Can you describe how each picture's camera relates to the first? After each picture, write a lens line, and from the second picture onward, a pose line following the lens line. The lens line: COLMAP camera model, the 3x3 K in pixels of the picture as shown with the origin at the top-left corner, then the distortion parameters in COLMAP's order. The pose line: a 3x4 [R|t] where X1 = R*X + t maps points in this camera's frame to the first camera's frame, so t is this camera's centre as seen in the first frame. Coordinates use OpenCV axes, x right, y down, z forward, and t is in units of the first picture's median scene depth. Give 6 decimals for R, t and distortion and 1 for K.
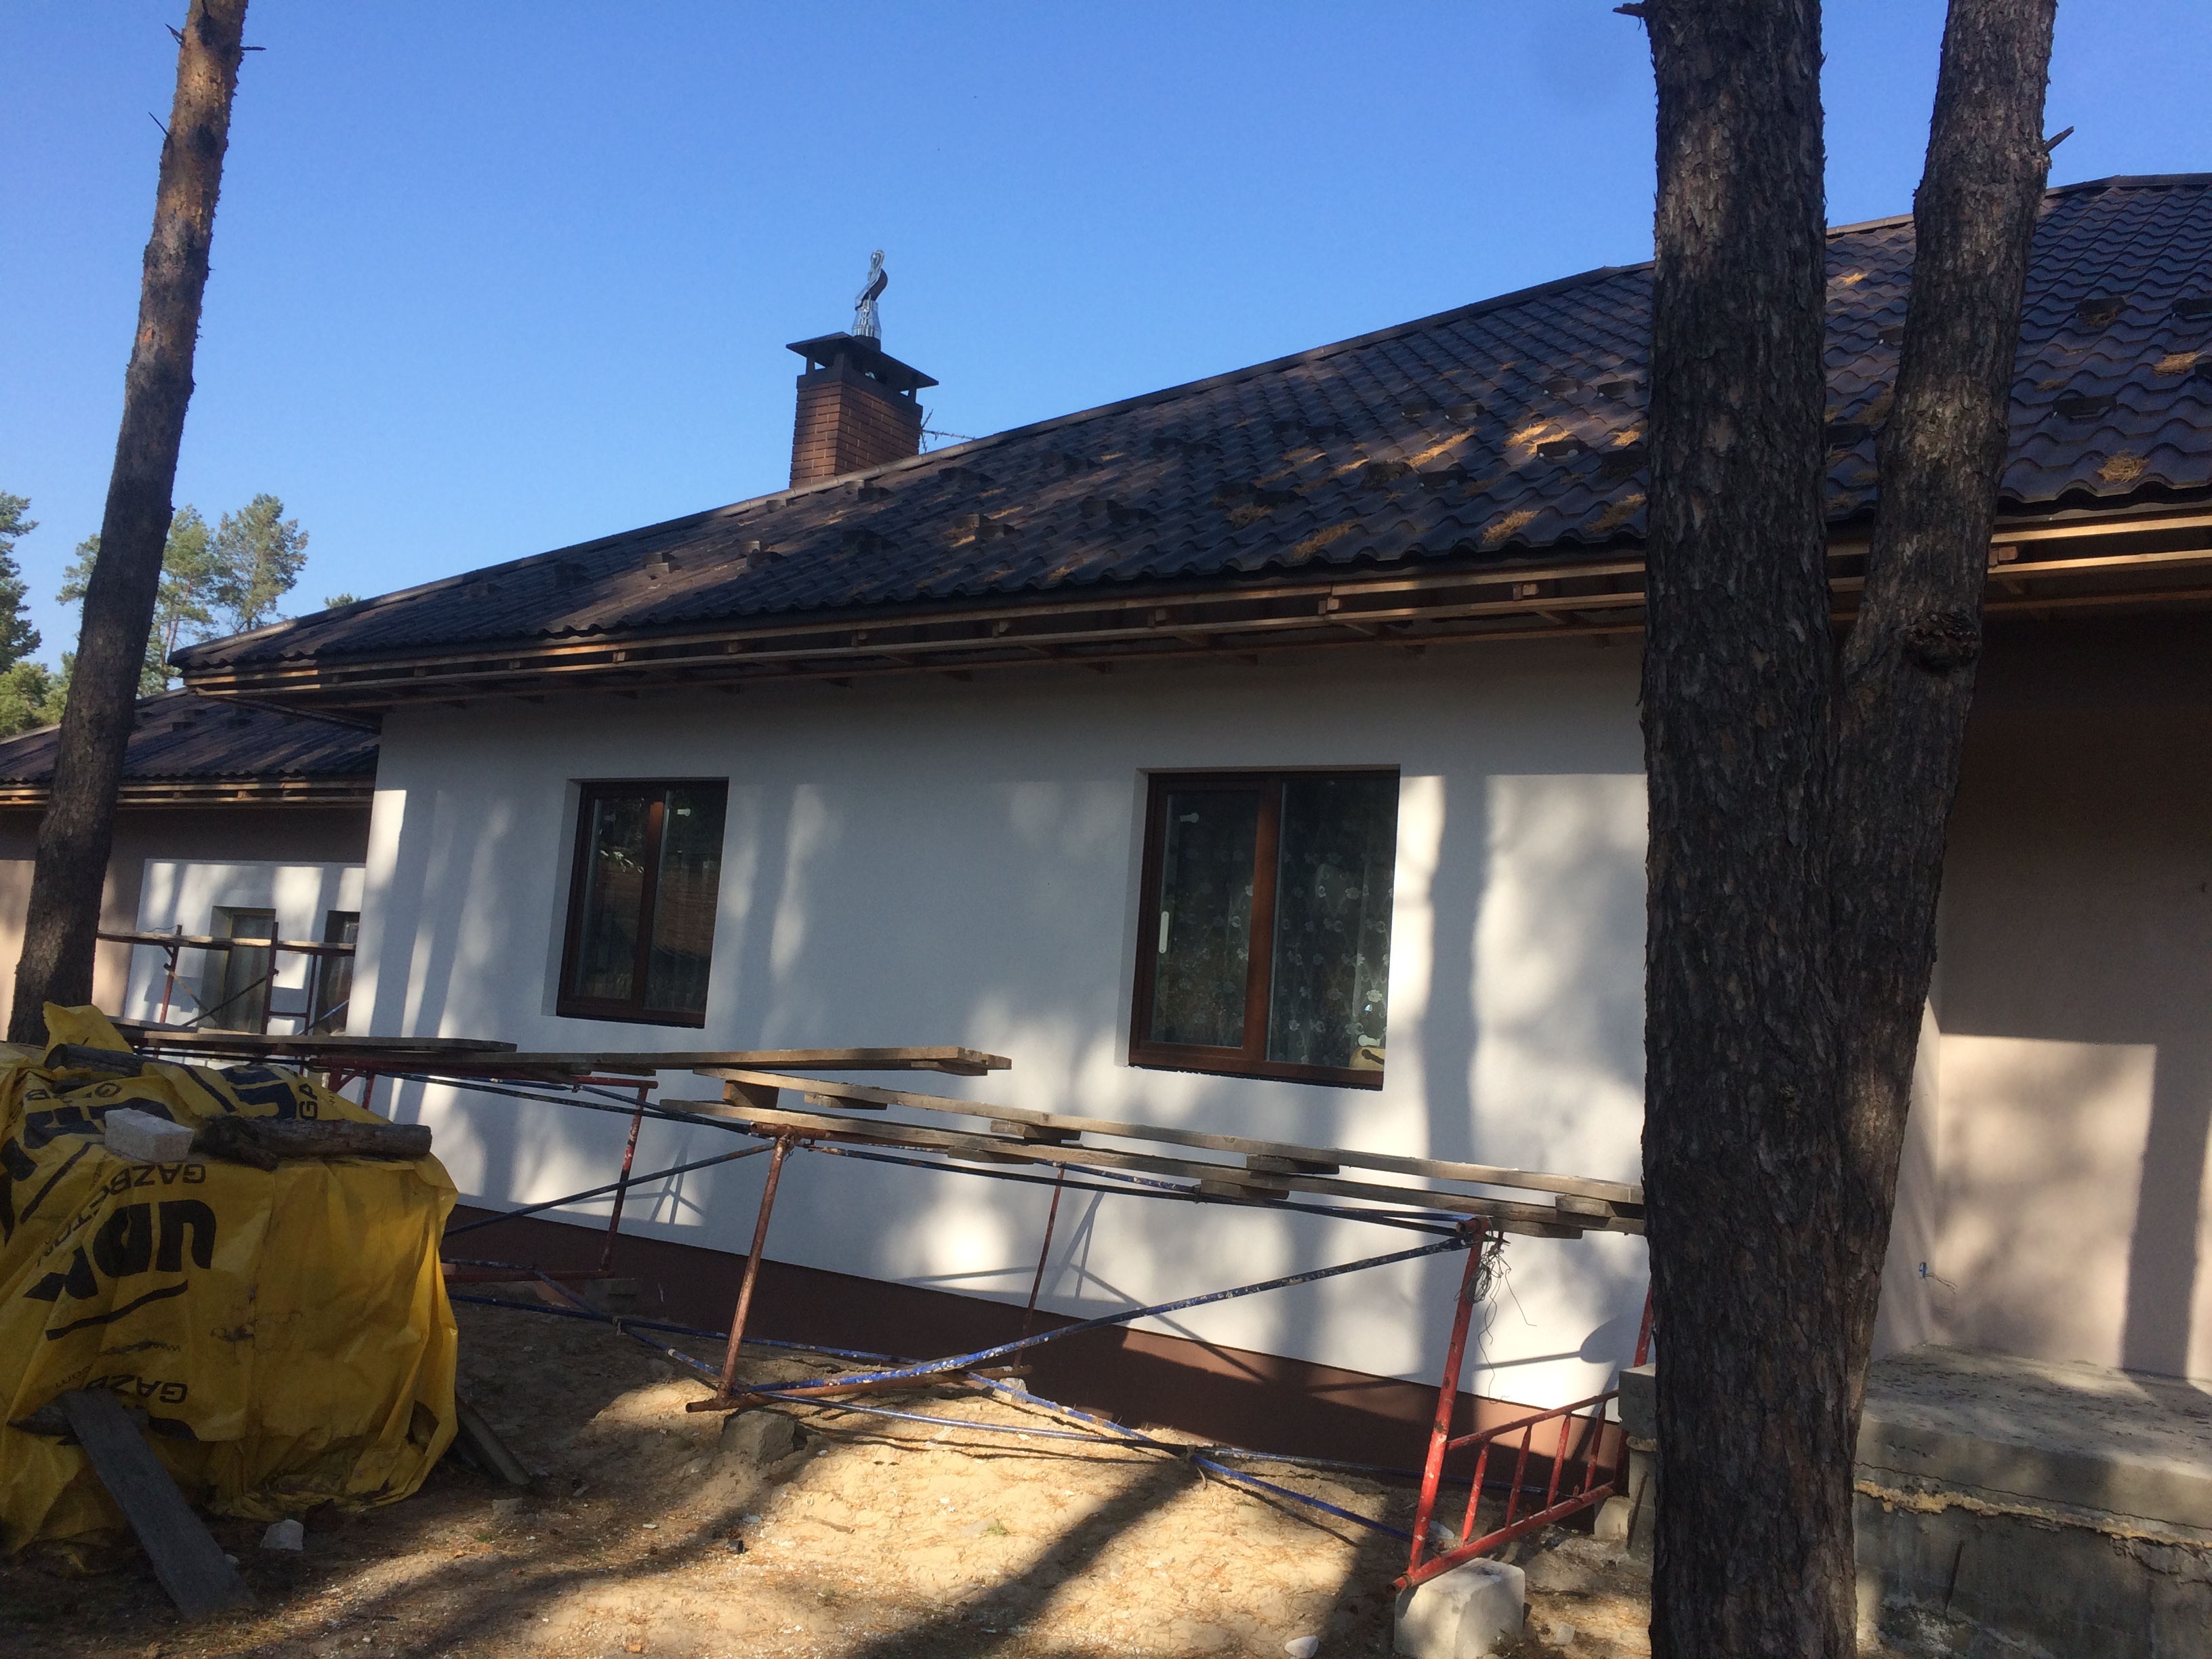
lens RADIAL K [[1869.5, 0, 1094.0], [0, 1869.5, 851.4], [0, 0, 1]] dist [0.078533, -0.015291]
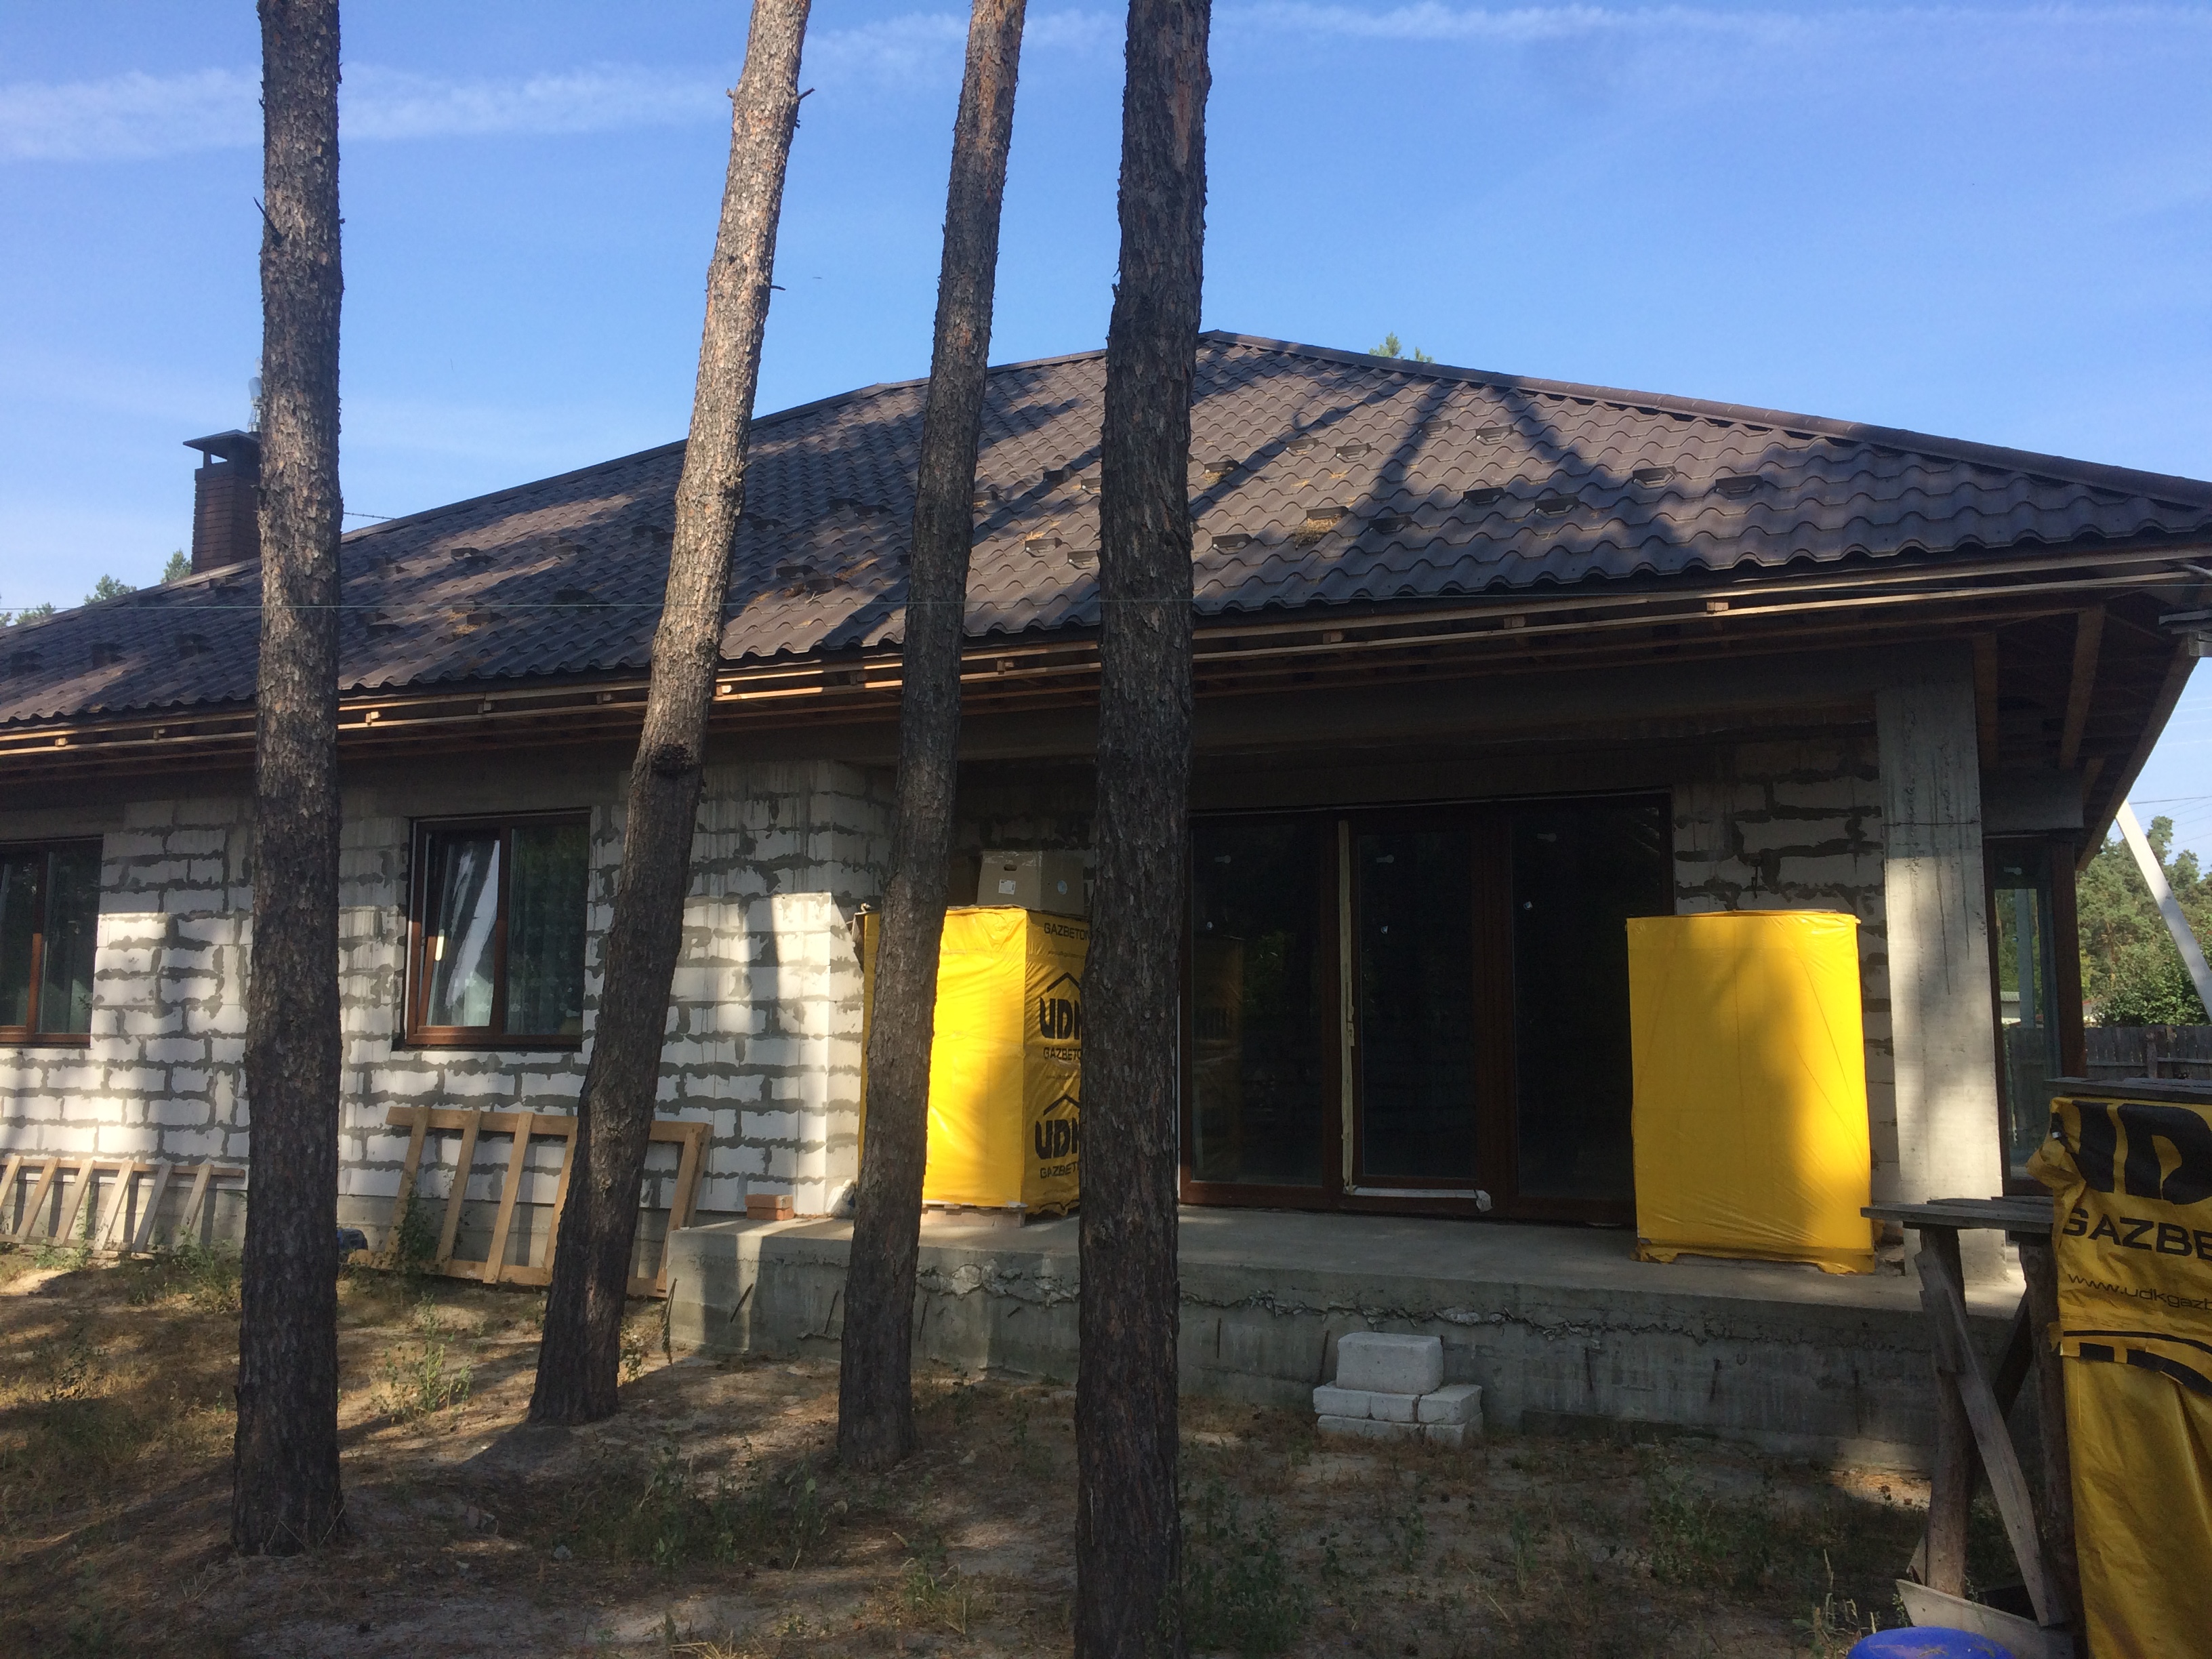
lens RADIAL K [[1872.0, 0, 1106.0], [0, 1872.0, 829.5], [0, 0, 1]] dist [0.033969, -0.000727]
pose [[0.977803, -0.055513, 0.202038, 0.240823], [0.056213, 0.998416, 0.002276, -0.013803], [-0.201844, 0.009132, 0.979375, -0.391903]]
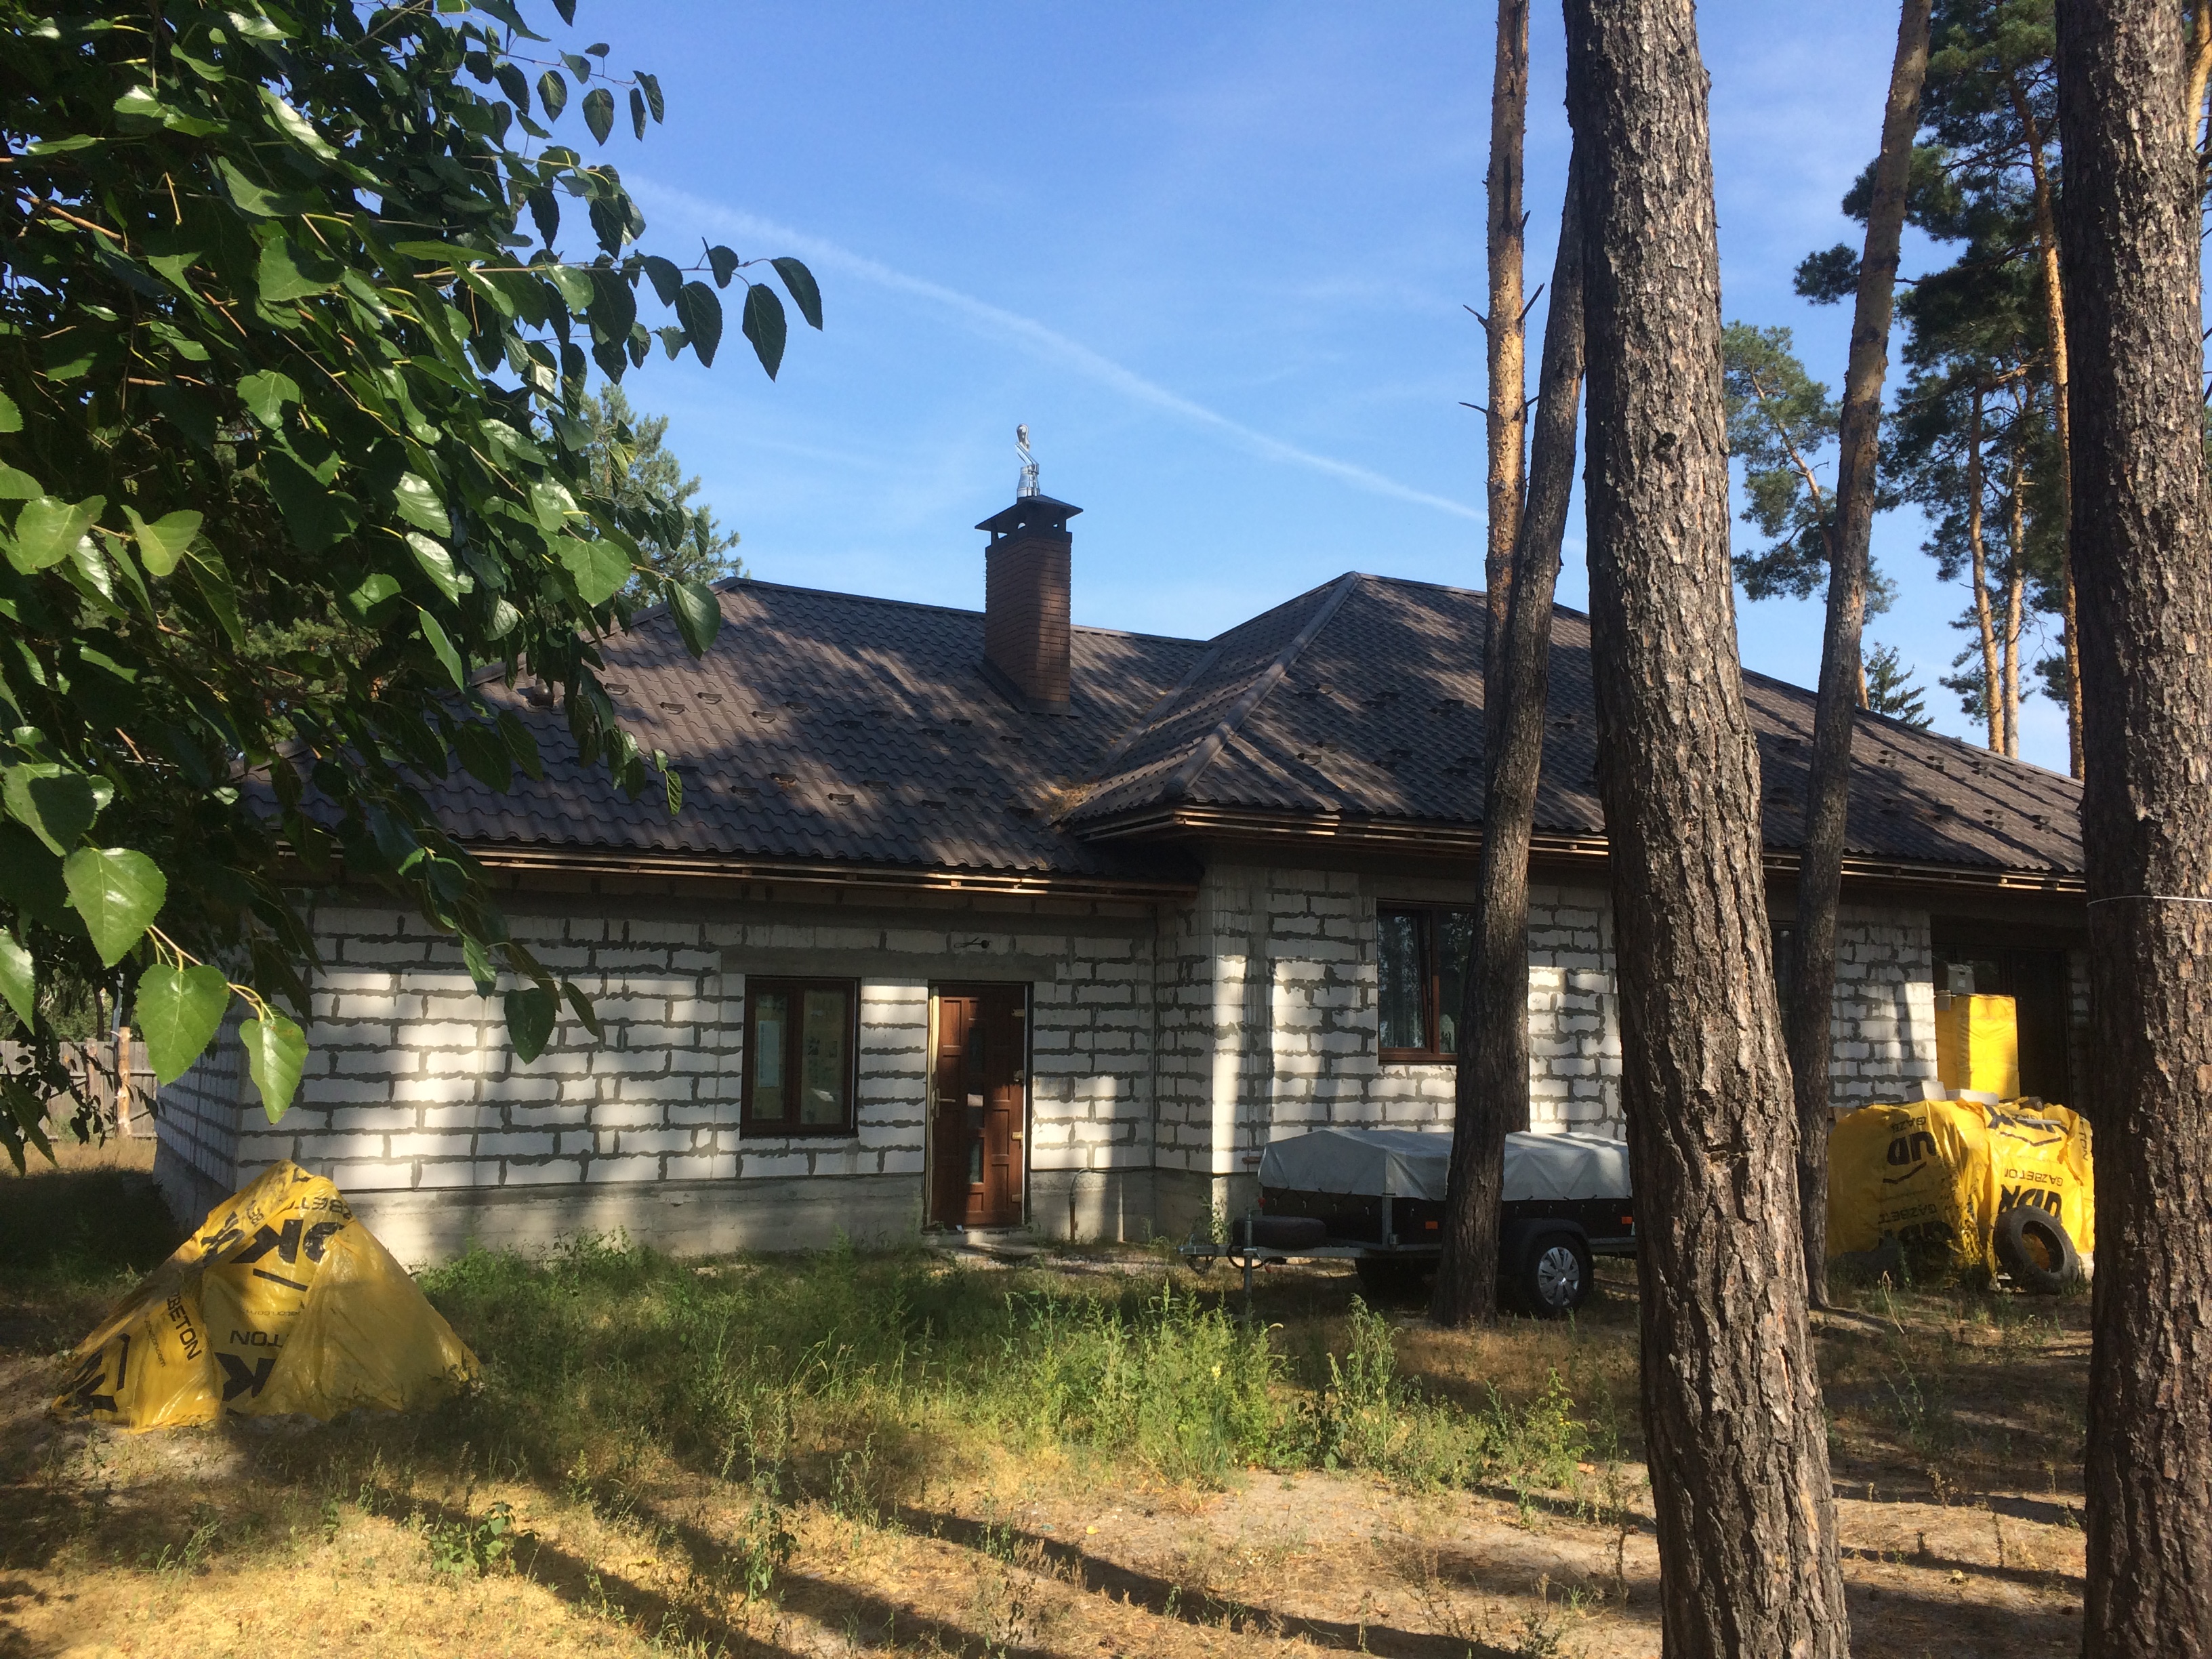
lens RADIAL K [[1861.4, 0, 1106.0], [0, 1861.4, 829.5], [0, 0, 1]] dist [0.057179, -0.007341]
pose [[0.443426, 0.022407, 0.896031, -2.122966], [-0.064517, 0.997892, 0.006973, -0.114731], [-0.893986, -0.060902, 0.443937, 0.705516]]
